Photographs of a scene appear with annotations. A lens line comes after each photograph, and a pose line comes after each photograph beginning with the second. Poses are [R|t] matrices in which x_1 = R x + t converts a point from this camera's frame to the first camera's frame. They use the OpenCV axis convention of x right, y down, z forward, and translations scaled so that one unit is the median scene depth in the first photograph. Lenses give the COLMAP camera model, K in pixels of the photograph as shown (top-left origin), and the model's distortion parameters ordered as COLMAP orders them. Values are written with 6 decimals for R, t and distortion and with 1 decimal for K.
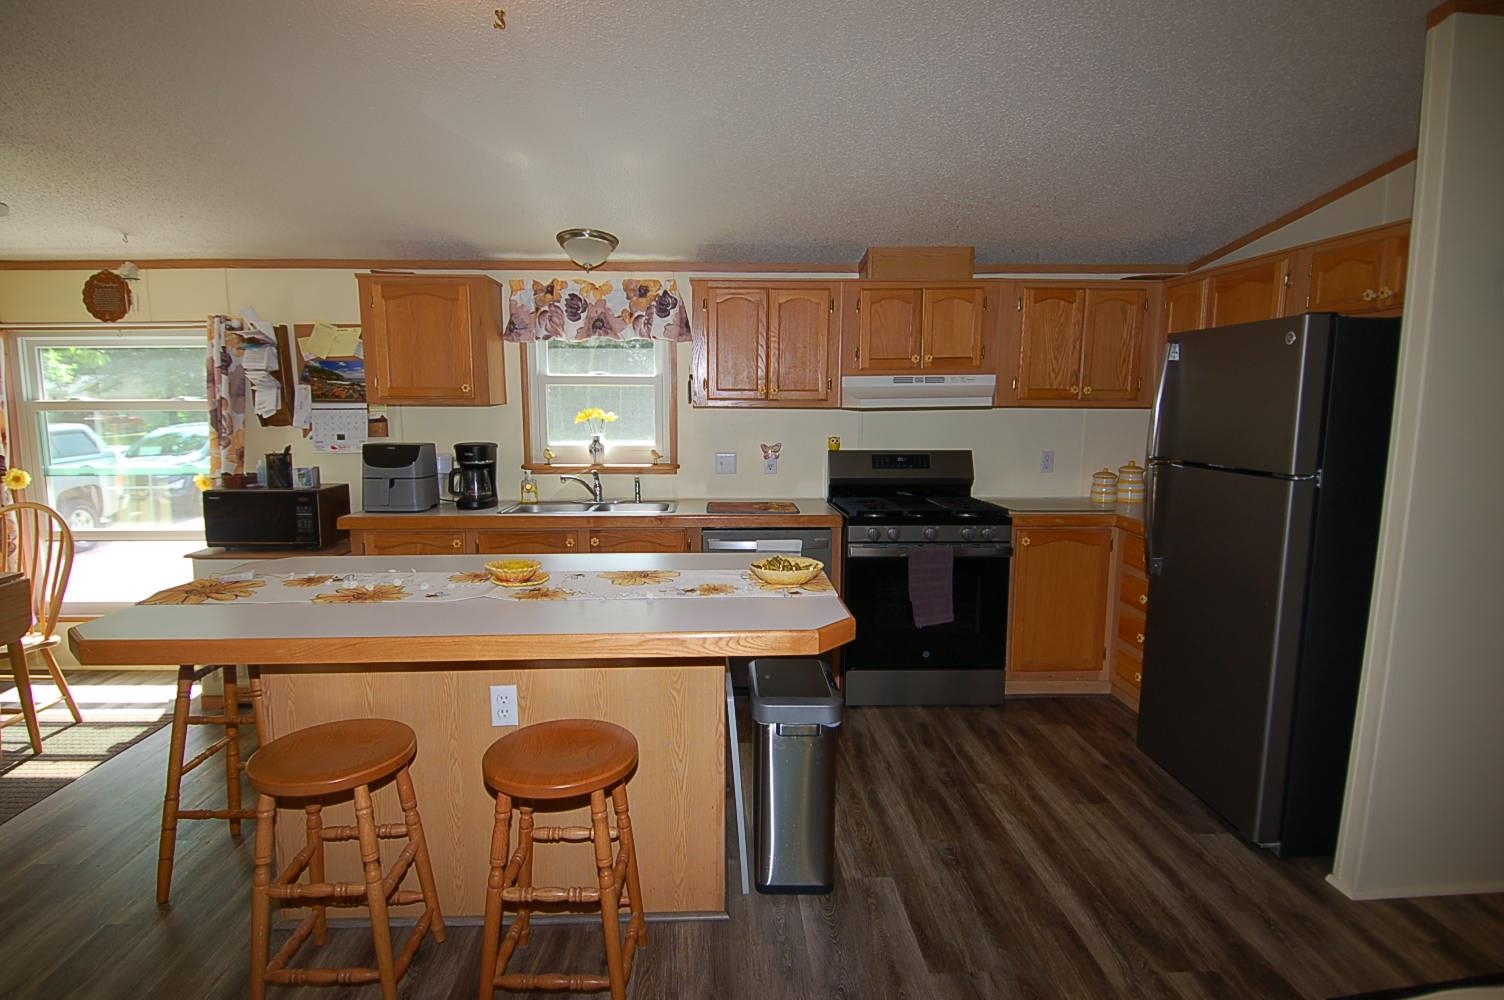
lens RADIAL K [[775.6, 0, 738.4], [0, 775.6, 504.9], [0, 0, 1]] dist [0.051889, -0.058212]
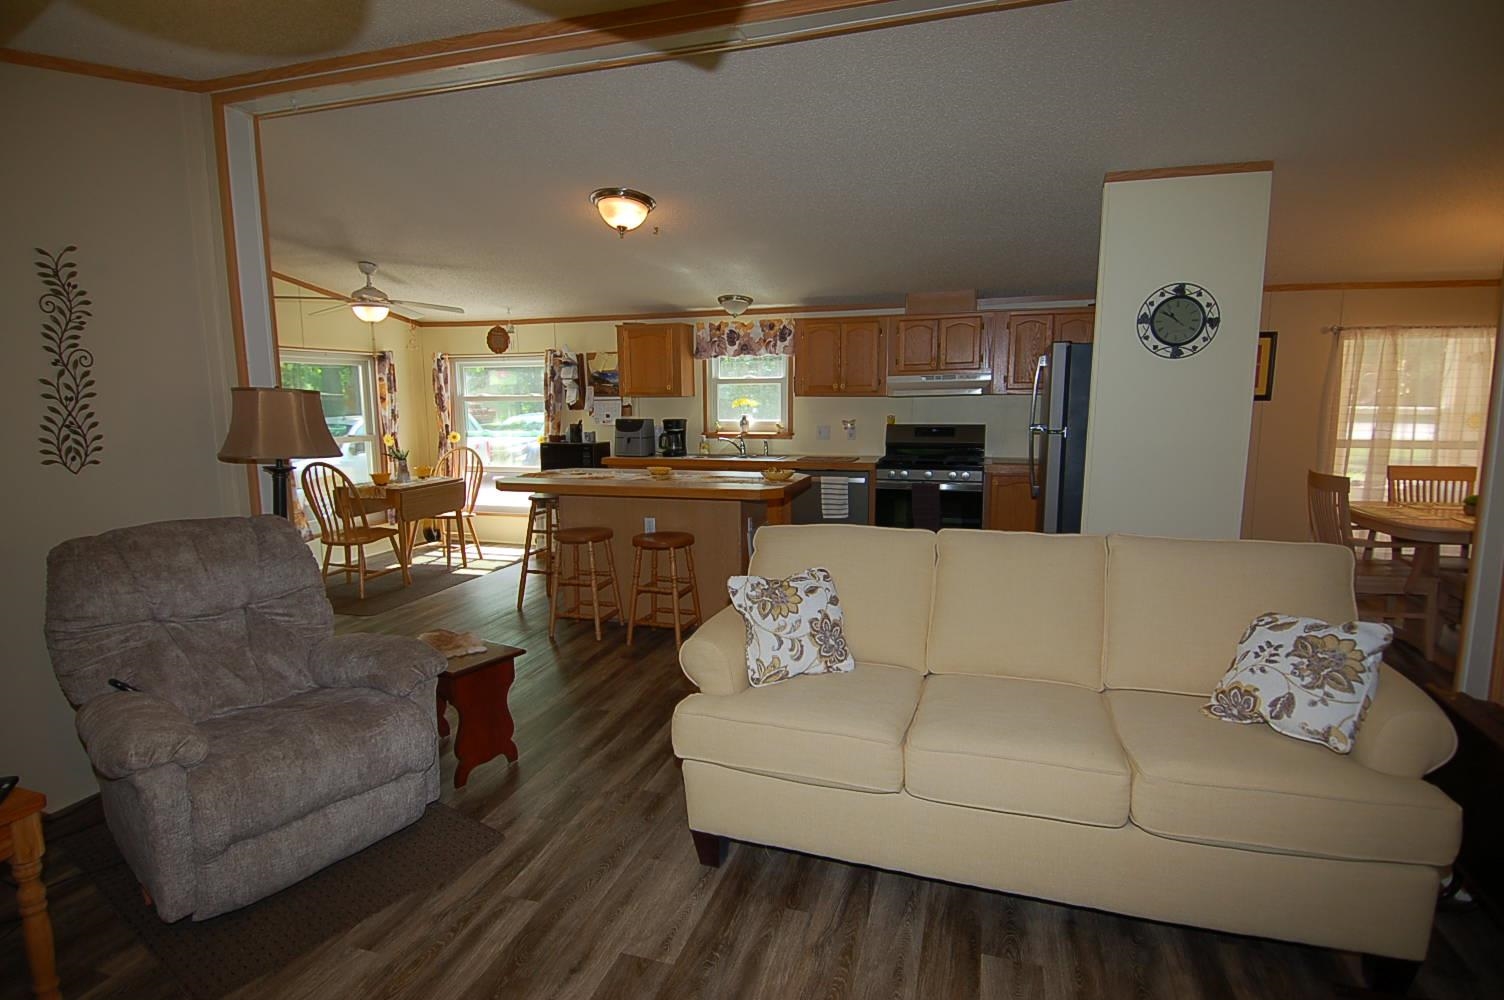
lens RADIAL K [[775.6, 0, 738.4], [0, 775.6, 504.9], [0, 0, 1]] dist [0.051889, -0.058212]
pose [[0.940362, 0.039026, -0.337929, 0.381893], [-0.035375, 0.999230, 0.016957, 0.076283], [0.338330, -0.003991, 0.941019, -0.568755]]
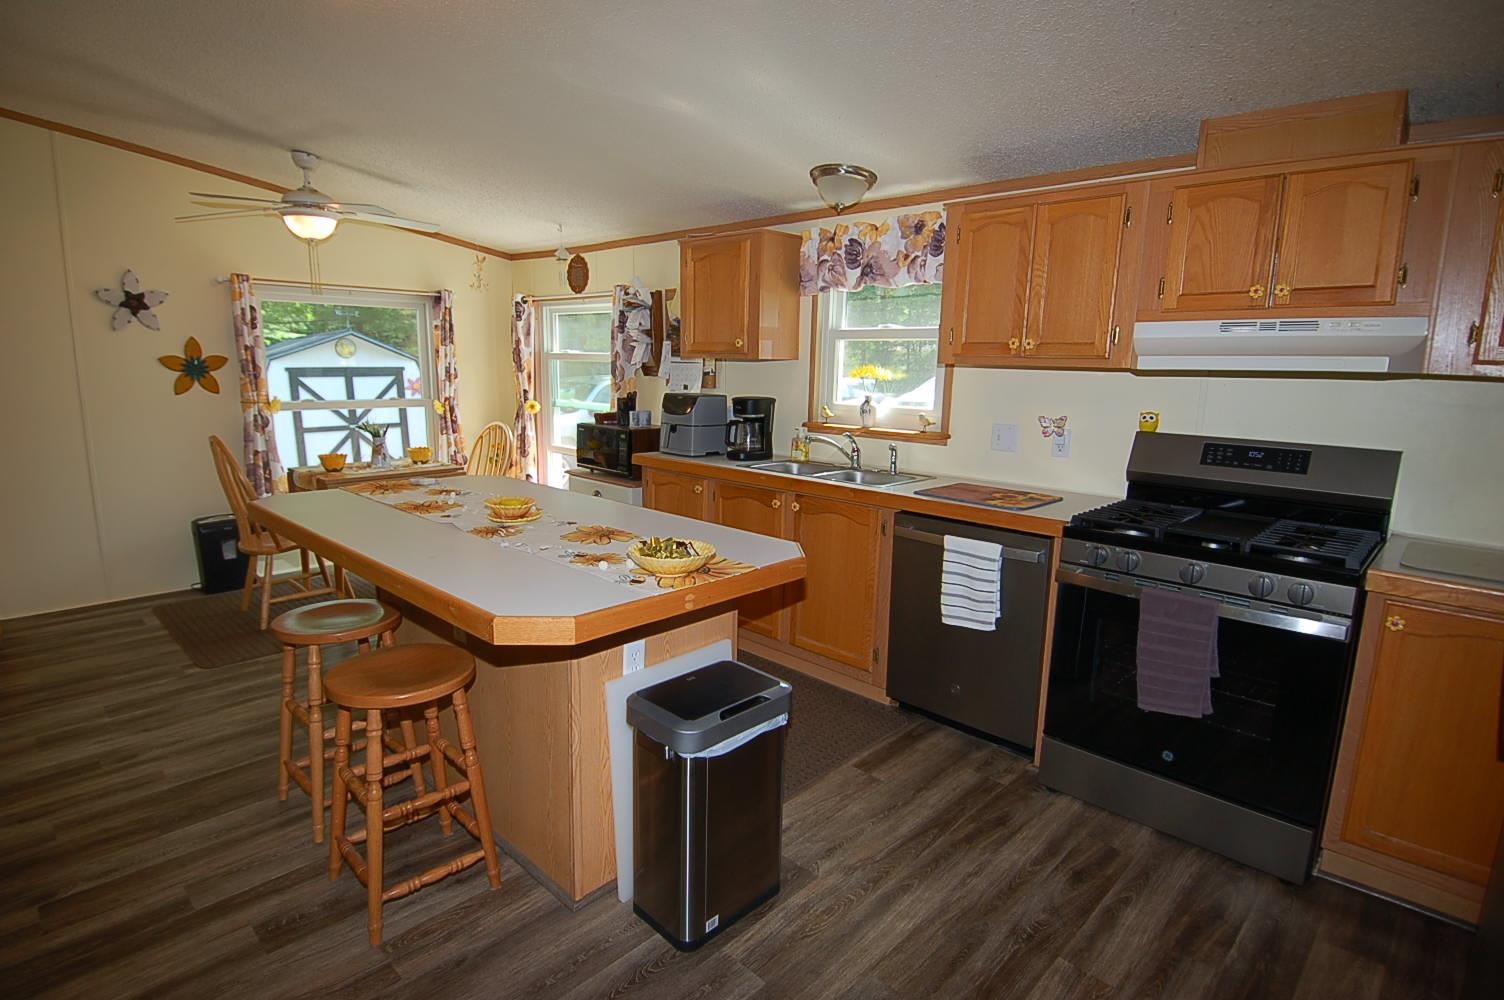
lens RADIAL K [[775.6, 0, 738.4], [0, 775.6, 504.9], [0, 0, 1]] dist [0.051889, -0.058212]
pose [[0.690039, 0.145800, -0.708934, 0.393395], [-0.113050, 0.989190, 0.093401, -0.031432], [0.714888, 0.015695, 0.699062, 0.267338]]
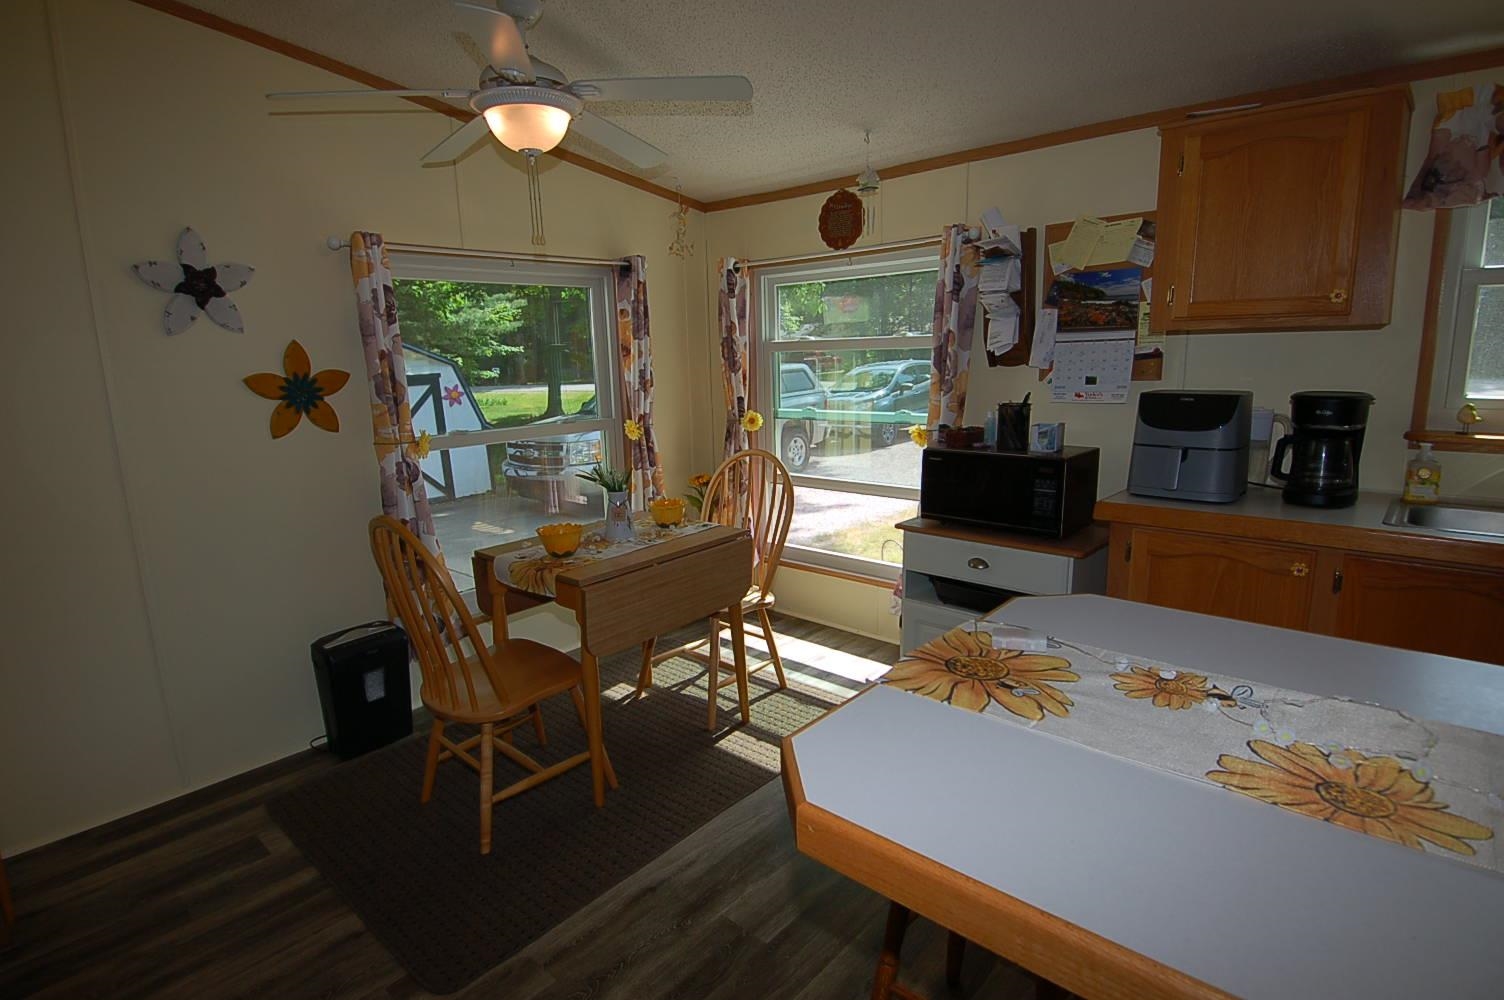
lens RADIAL K [[775.6, 0, 738.4], [0, 775.6, 504.9], [0, 0, 1]] dist [0.051889, -0.058212]
pose [[0.713369, 0.117351, -0.690893, -0.237126], [-0.061225, 0.992546, 0.105371, -0.030335], [0.698109, -0.032869, 0.715237, 0.268553]]
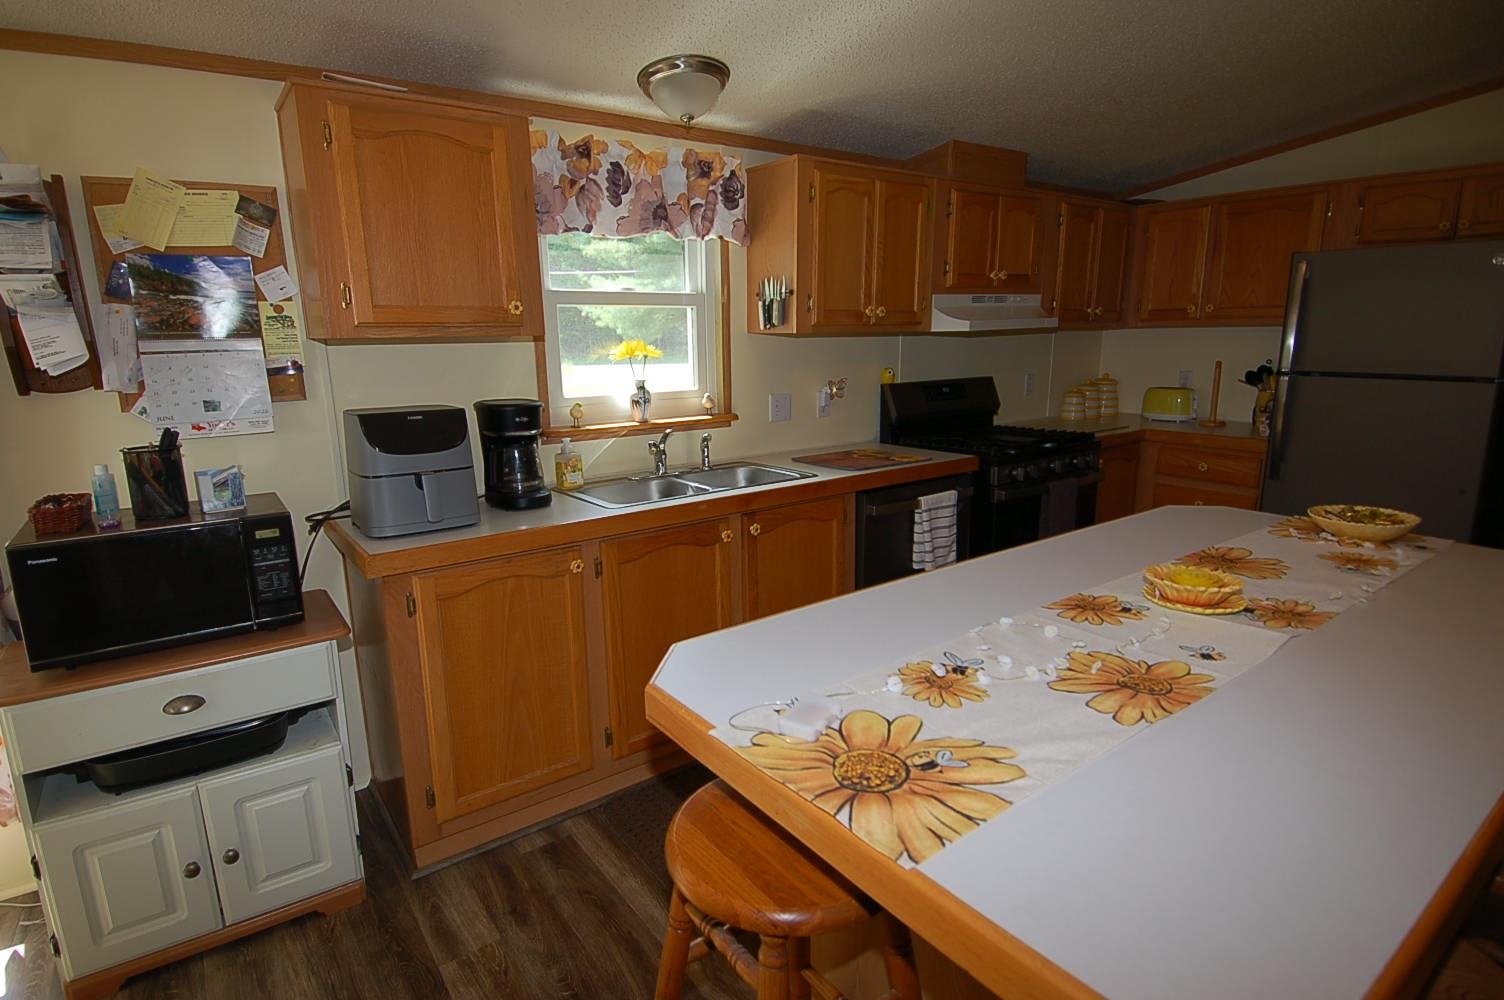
lens RADIAL K [[775.6, 0, 738.4], [0, 775.6, 504.9], [0, 0, 1]] dist [0.051889, -0.058212]
pose [[0.830877, -0.135054, 0.539818, -0.522170], [0.091956, 0.990087, 0.106169, -0.046051], [-0.548806, -0.038574, 0.835059, 0.383561]]
